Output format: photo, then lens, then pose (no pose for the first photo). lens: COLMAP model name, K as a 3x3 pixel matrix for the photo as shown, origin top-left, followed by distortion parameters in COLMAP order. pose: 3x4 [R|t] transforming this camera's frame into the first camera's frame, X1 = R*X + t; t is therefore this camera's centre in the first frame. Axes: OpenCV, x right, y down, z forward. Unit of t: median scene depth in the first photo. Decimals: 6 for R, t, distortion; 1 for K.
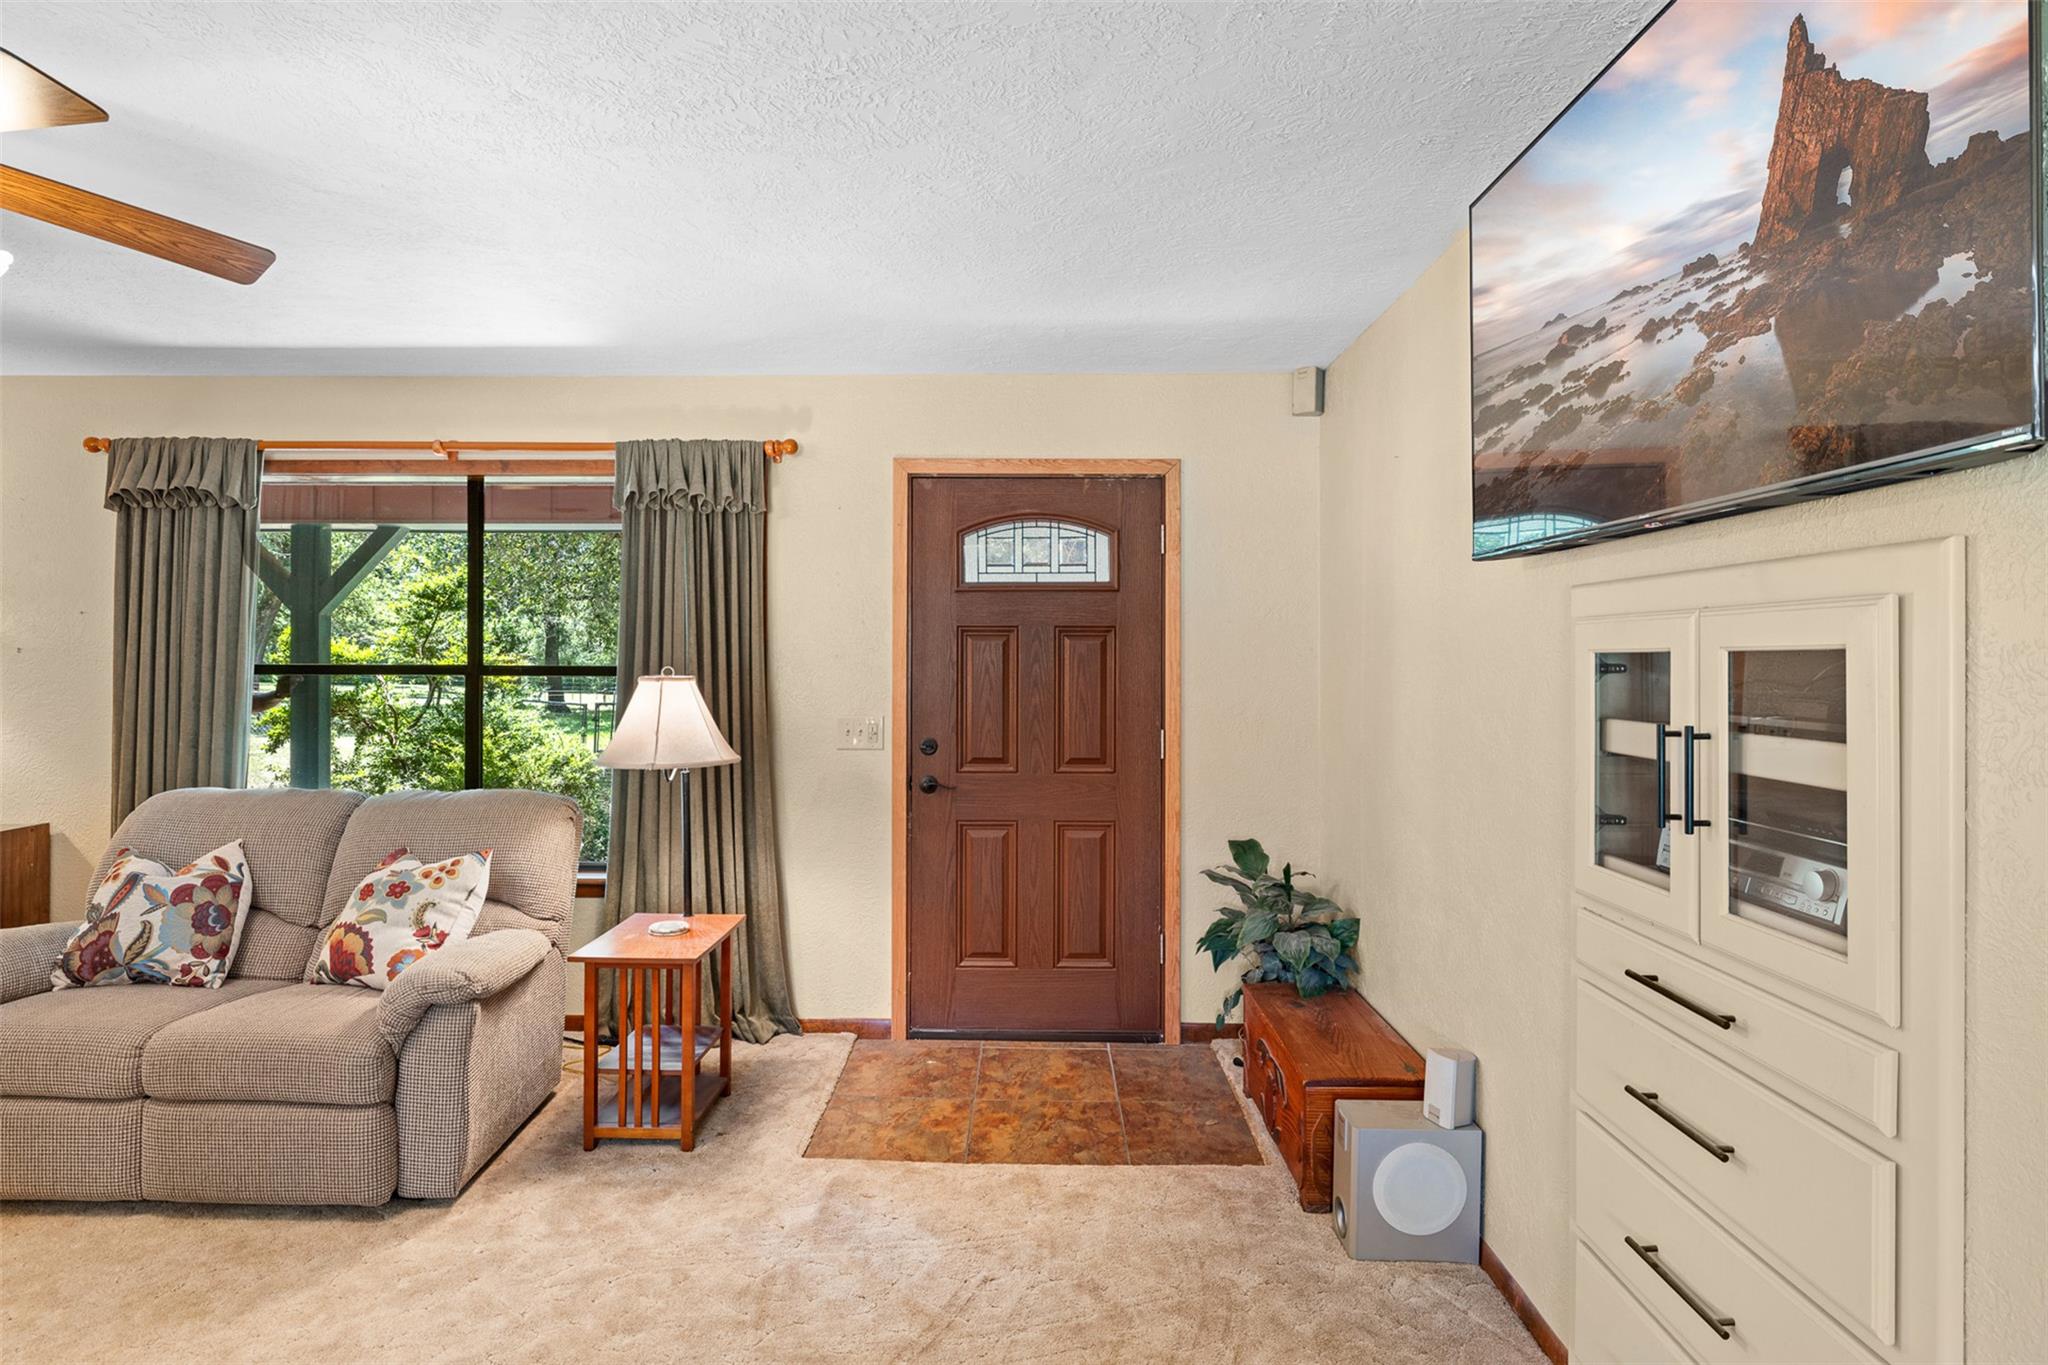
lens RADIAL K [[1097.6, 0, 1022.2], [0, 1097.6, 653.0], [0, 0, 1]] dist [-0.003965, -0.000052]
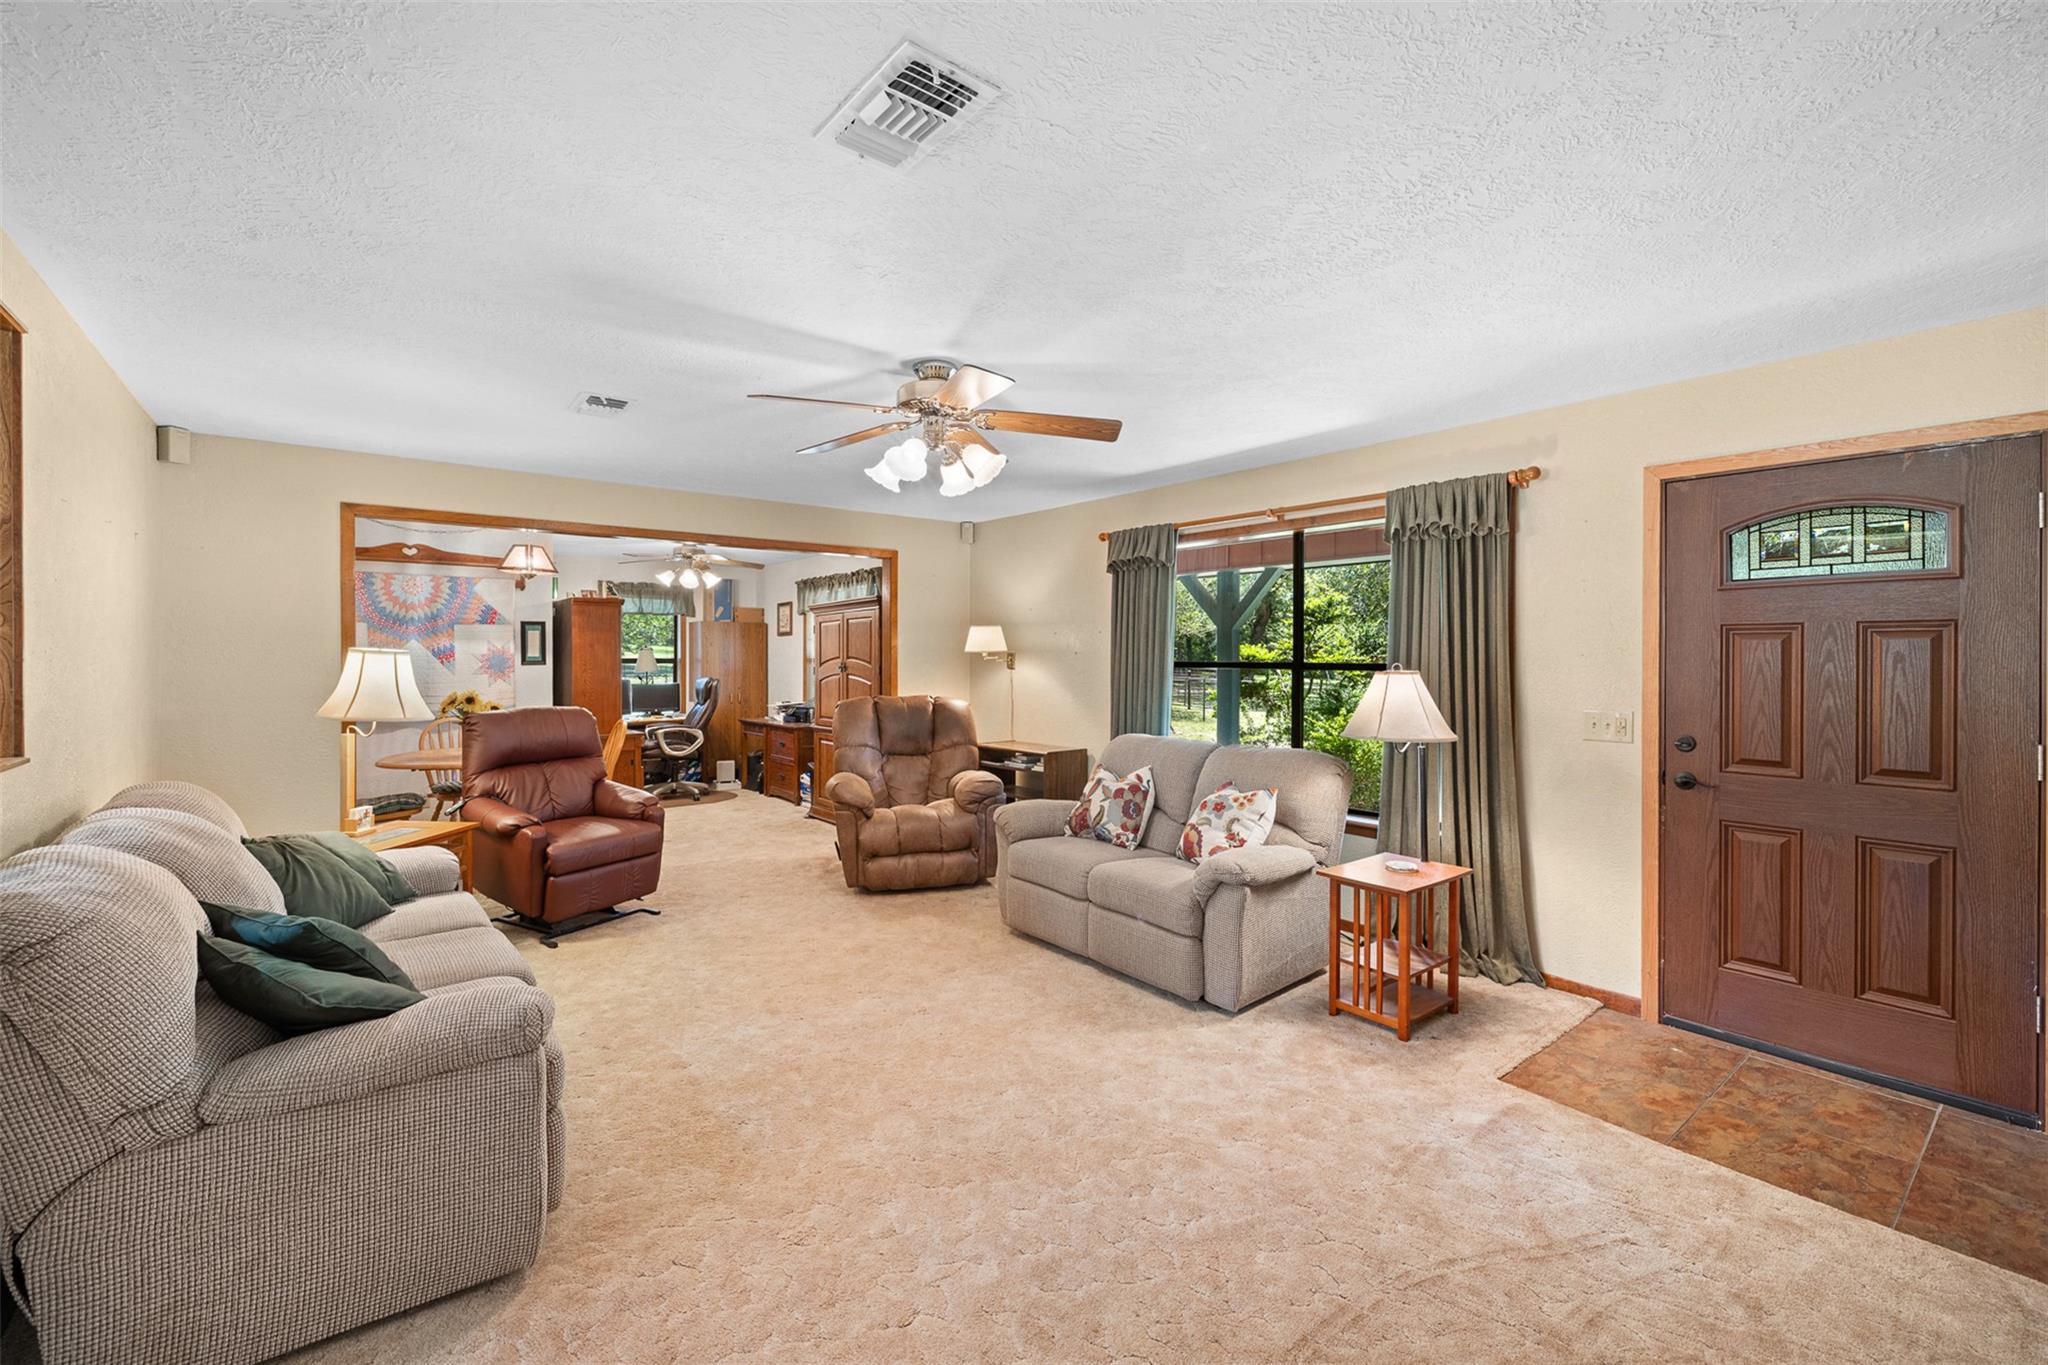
lens RADIAL K [[867.3, 0, 1011.9], [0, 867.3, 657.6], [0, 0, 1]] dist [0.000771, 0.000228]
pose [[0.625059, -0.000476, -0.780578, 0.182834], [0.002988, 0.999994, 0.001783, 0.002154], [0.780572, -0.003447, 0.625056, 0.007486]]
